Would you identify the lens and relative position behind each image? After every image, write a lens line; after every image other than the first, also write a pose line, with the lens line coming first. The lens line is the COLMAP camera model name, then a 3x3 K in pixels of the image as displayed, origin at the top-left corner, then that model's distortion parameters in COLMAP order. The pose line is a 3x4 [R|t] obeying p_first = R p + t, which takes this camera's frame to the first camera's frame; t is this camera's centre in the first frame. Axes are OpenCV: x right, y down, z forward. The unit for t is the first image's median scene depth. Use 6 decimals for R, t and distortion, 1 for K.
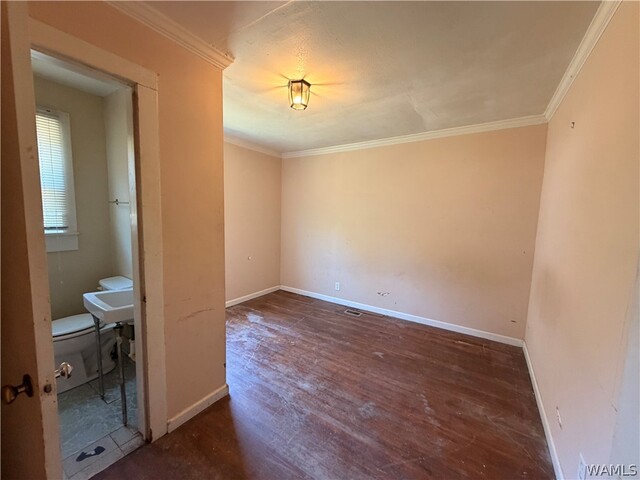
lens RADIAL K [[255.1, 0, 319.4], [0, 255.1, 238.3], [0, 0, 1]] dist [-0.003087, 0.000878]
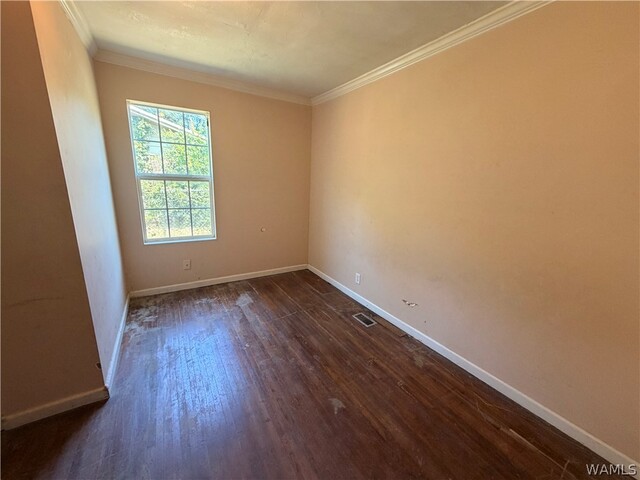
lens RADIAL K [[255.1, 0, 321.5], [0, 255.1, 239.1], [0, 0, 1]] dist [-0.003087, 0.000878]
pose [[0.904898, 0.105544, -0.412336, 0.322409], [-0.053134, 0.989201, 0.136596, -0.025382], [0.422300, -0.101696, 0.900734, 0.357105]]
